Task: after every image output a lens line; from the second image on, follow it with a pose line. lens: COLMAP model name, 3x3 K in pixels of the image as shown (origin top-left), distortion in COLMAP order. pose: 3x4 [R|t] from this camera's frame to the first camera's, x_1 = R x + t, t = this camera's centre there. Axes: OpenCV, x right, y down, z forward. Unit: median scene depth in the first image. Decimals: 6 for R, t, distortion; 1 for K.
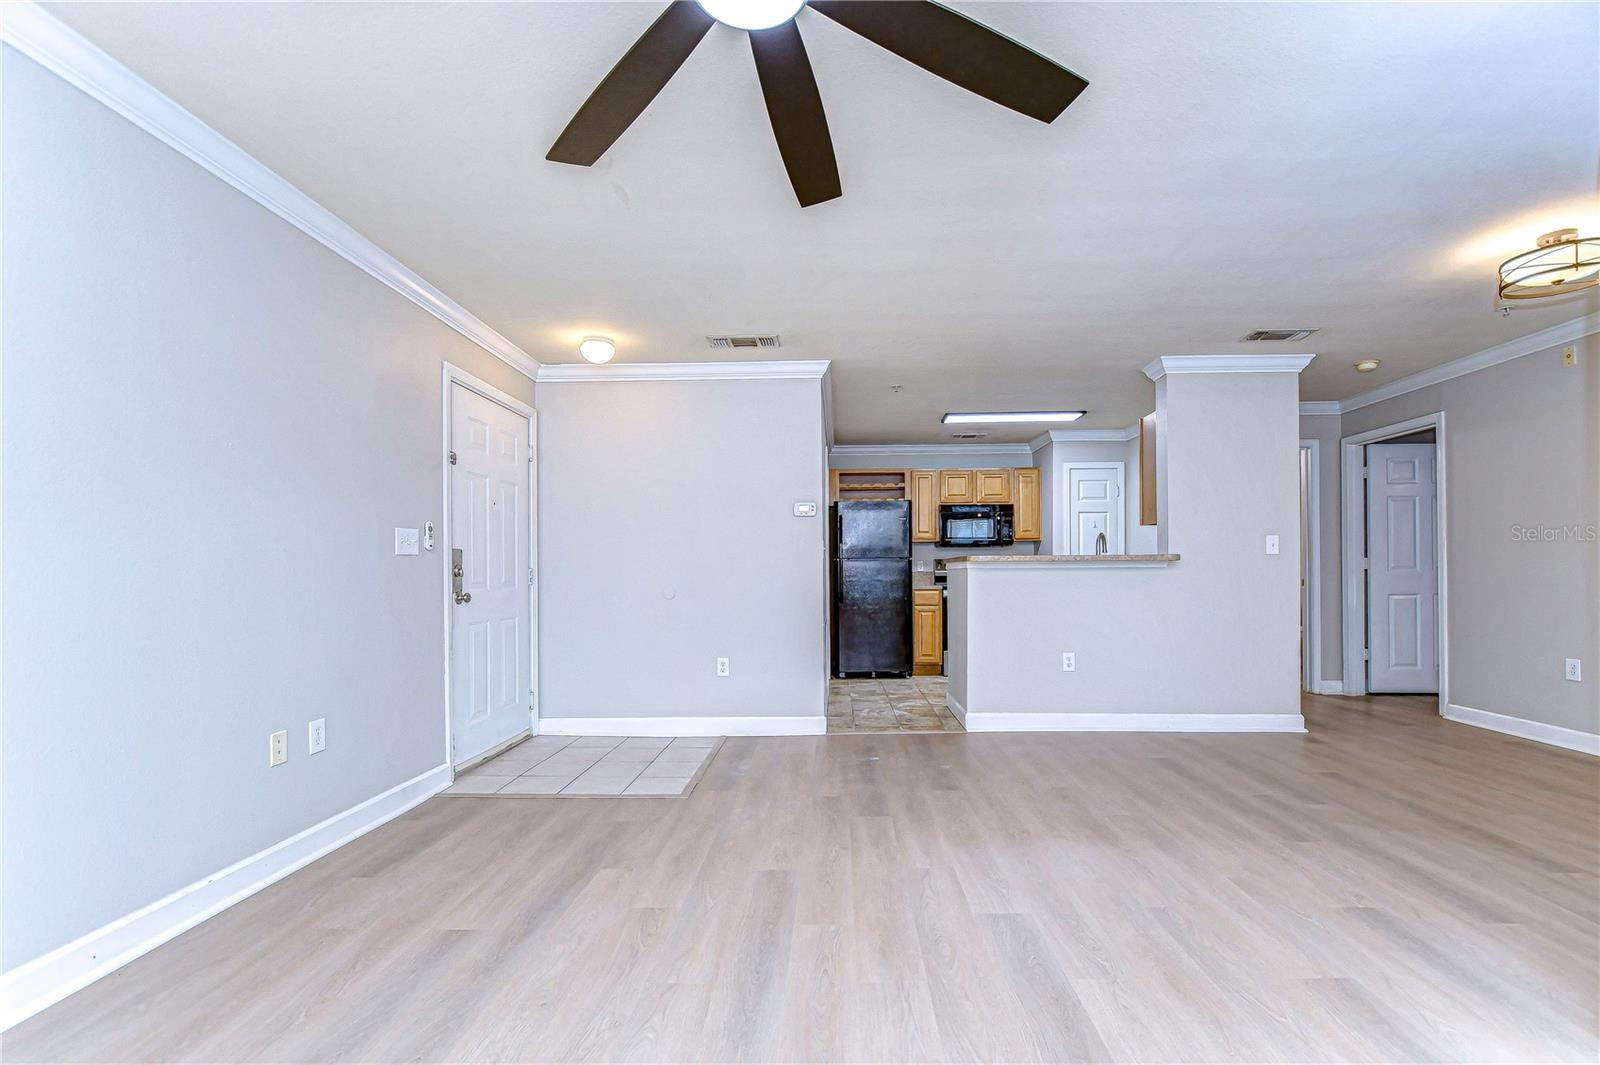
lens RADIAL K [[711.4, 0, 825.9], [0, 711.4, 561.1], [0, 0, 1]] dist [-0.001272, -0.000905]
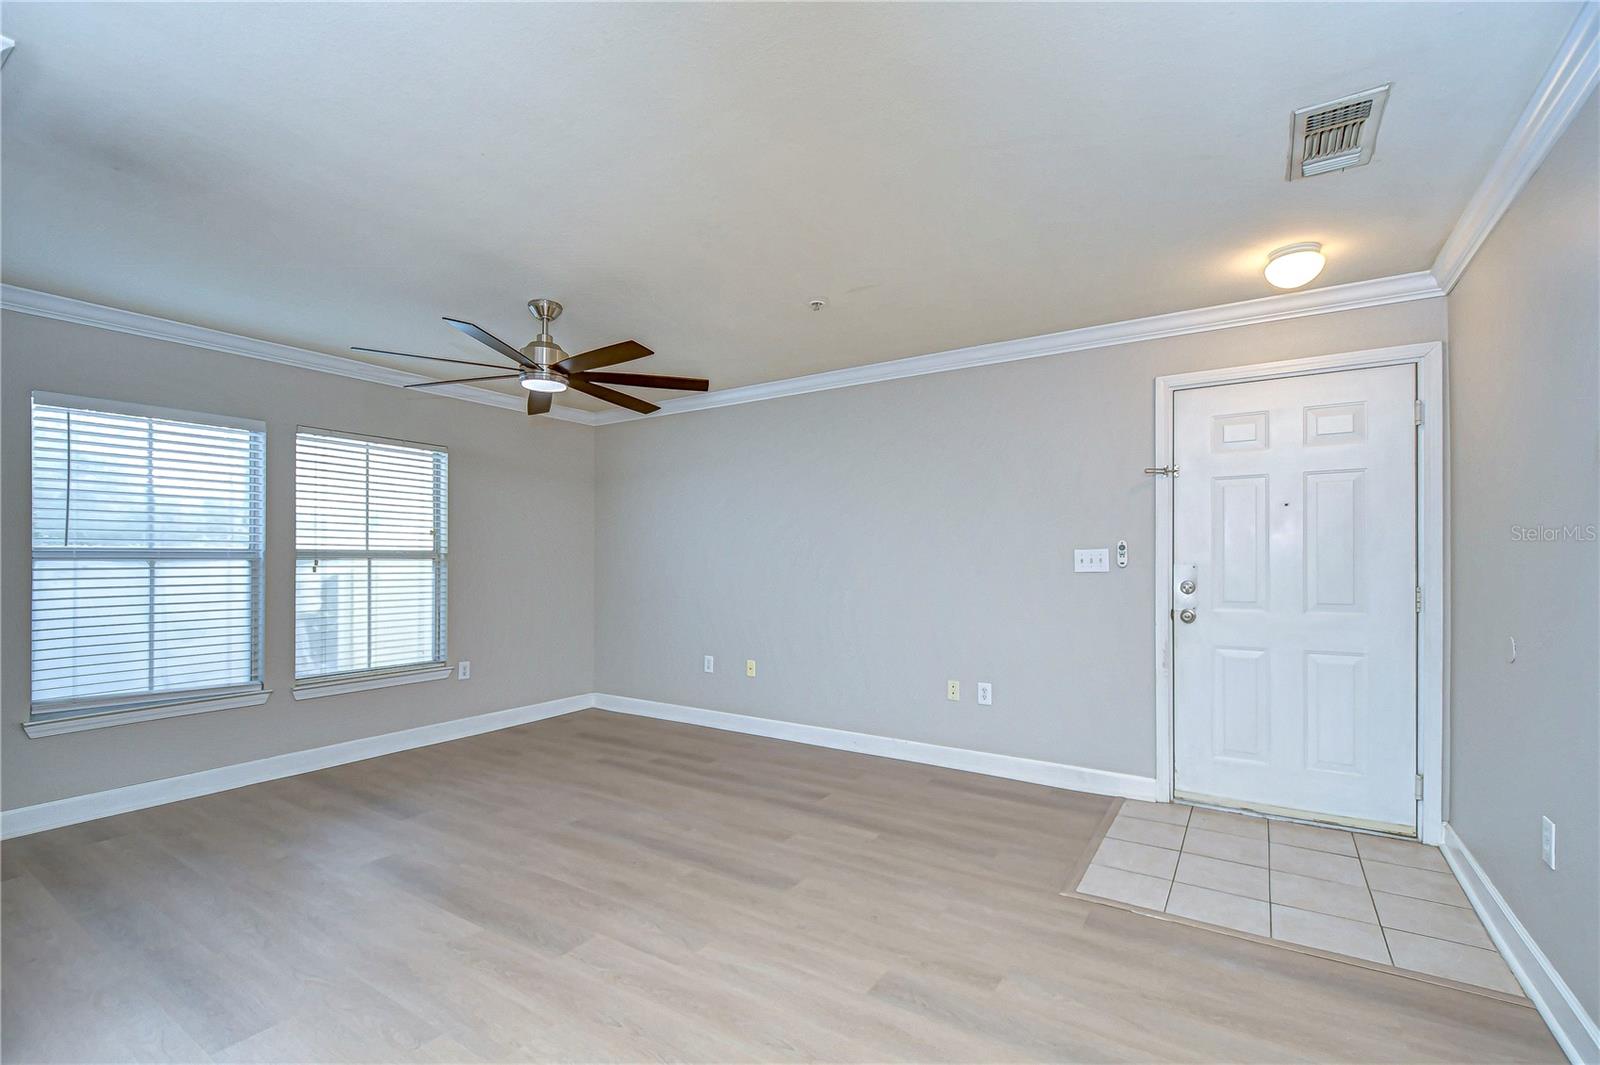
lens RADIAL K [[696.5, 0, 790.1], [0, 696.5, 559.1], [0, 0, 1]] dist [0.004855, -0.006582]
pose [[-0.543563, 0.005254, -0.839352, 0.403701], [0.016051, 0.999863, -0.004136, -0.021112], [0.839215, -0.015721, -0.543573, 0.796795]]
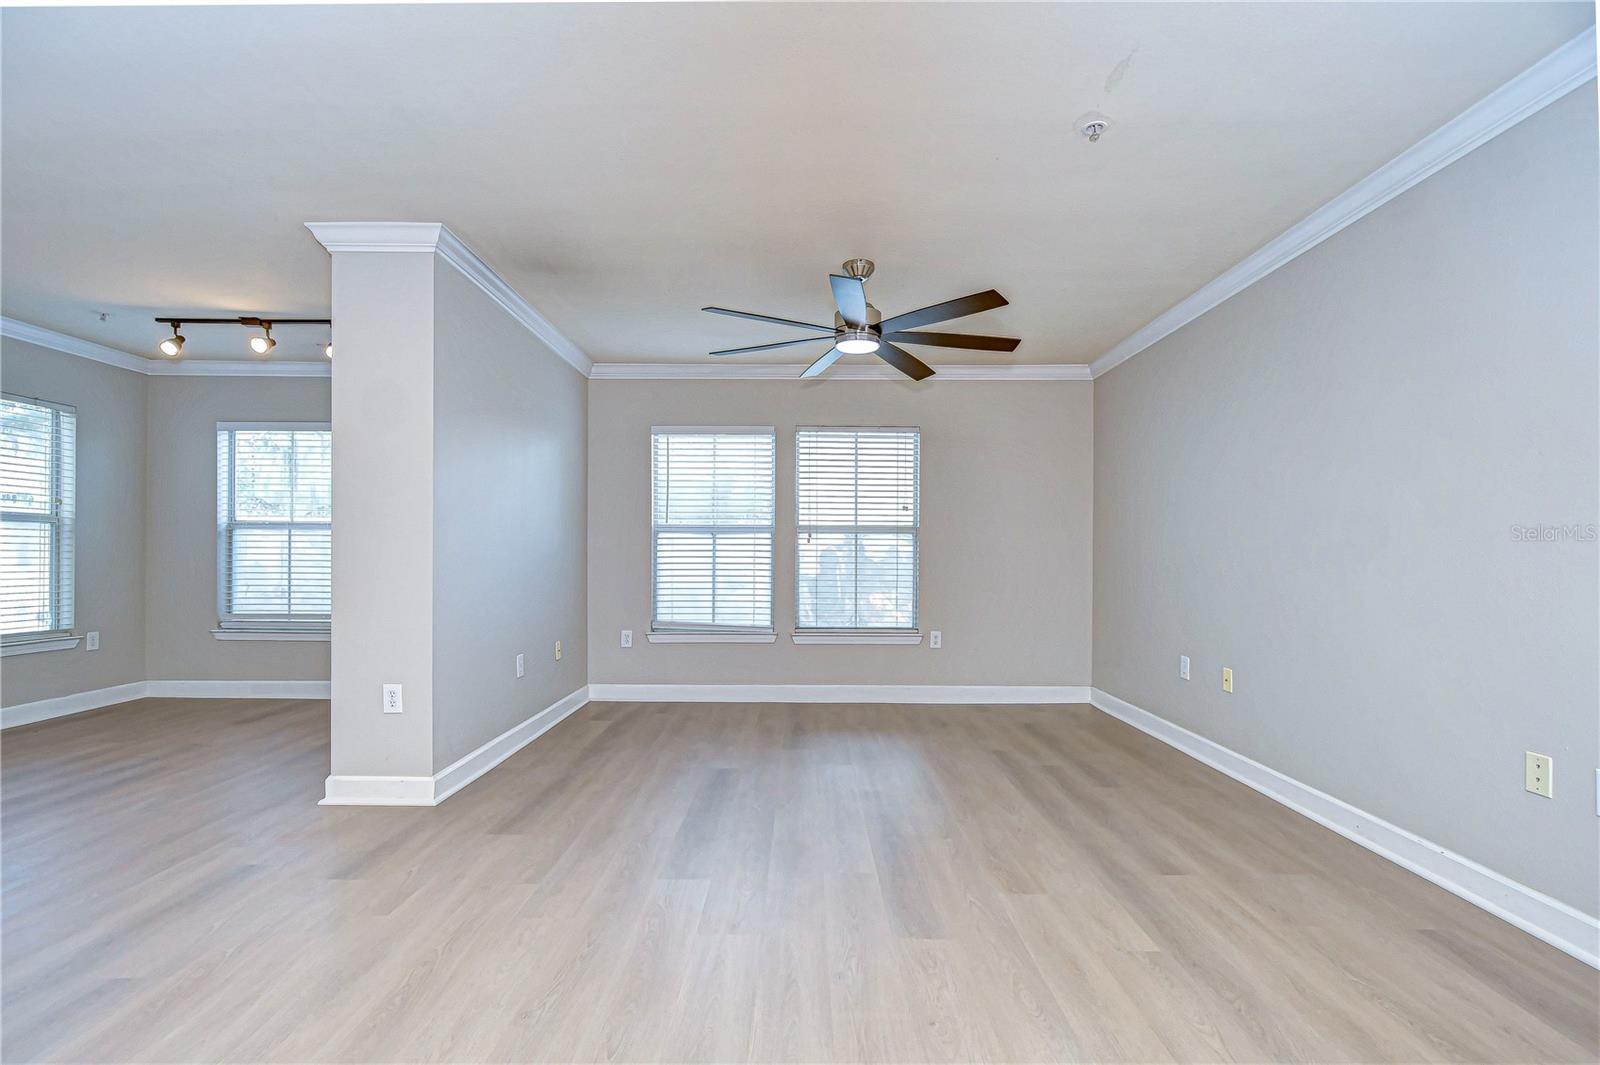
lens RADIAL K [[702.2, 0, 800.0], [0, 702.2, 557.2], [0, 0, 1]] dist [0.001496, 0.000086]
pose [[-0.999973, 0.000540, -0.007335, 0.037202], [0.000599, 0.999967, -0.008078, 0.011433], [0.007331, -0.008082, -0.999940, 0.905416]]
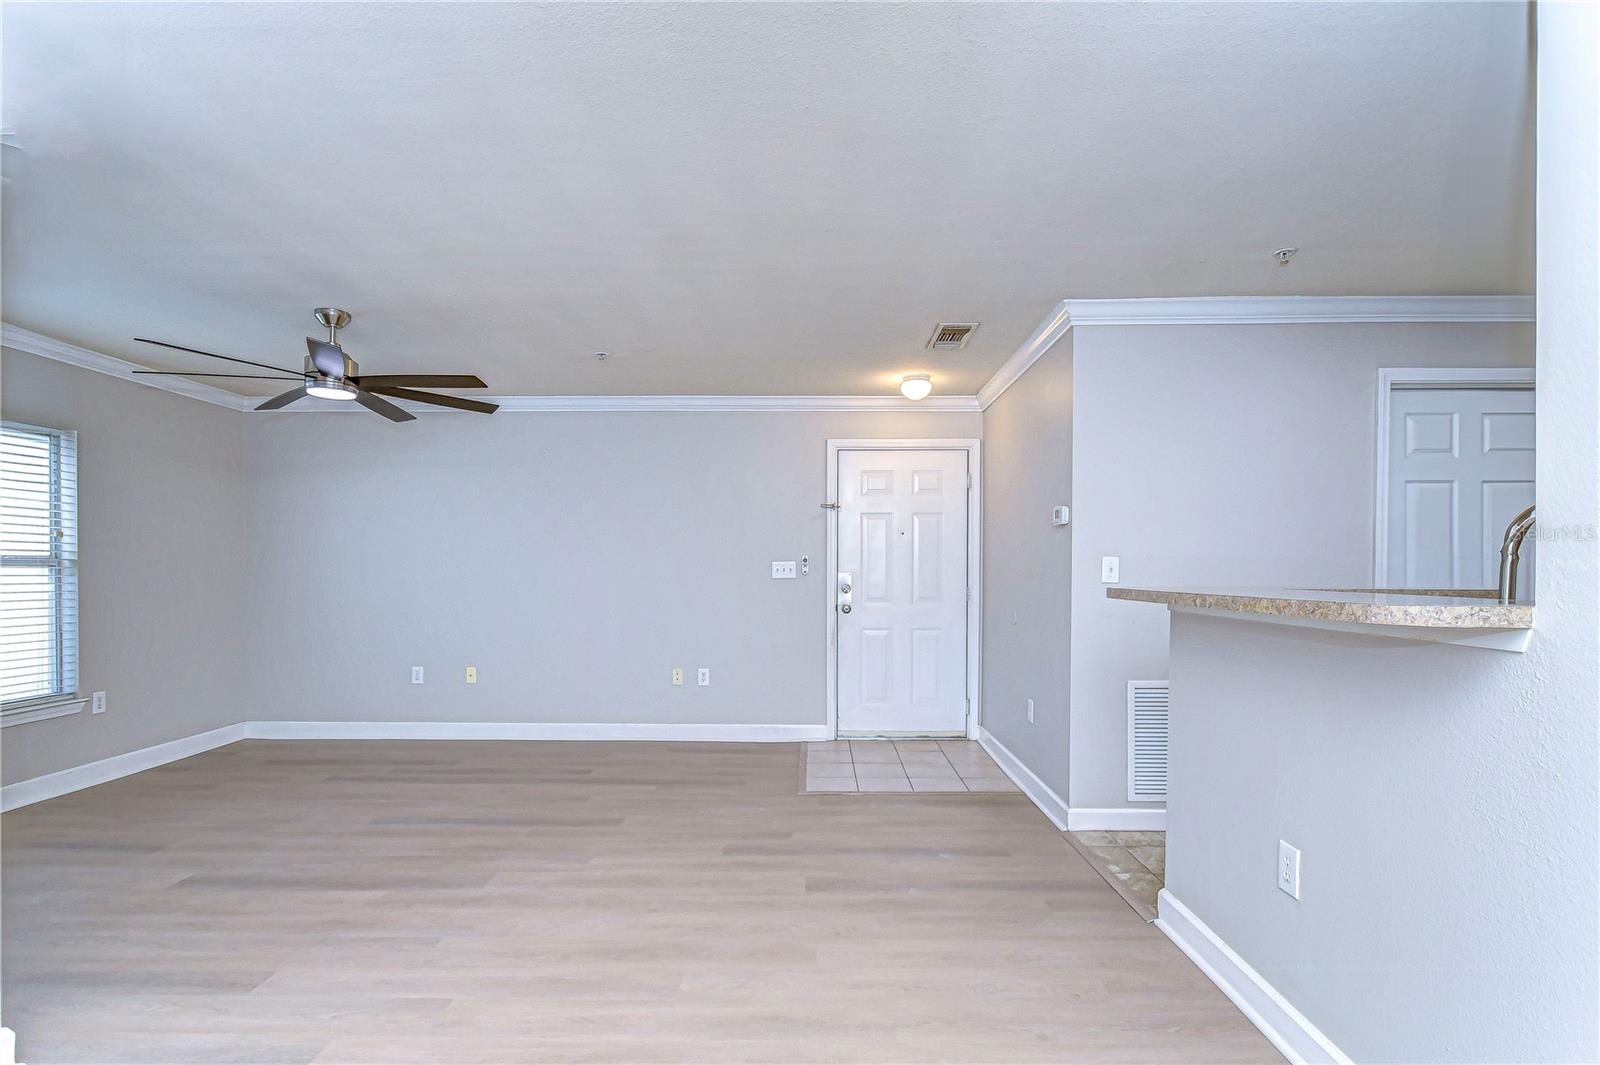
lens RADIAL K [[766.1, 0, 794.7], [0, 766.1, 580.7], [0, 0, 1]] dist [-0.005621, -0.001182]
pose [[-0.007717, 0.020591, -0.999758, 0.698661], [0.012537, 0.999711, 0.020493, -0.024117], [0.999892, -0.012375, -0.007973, 0.686901]]
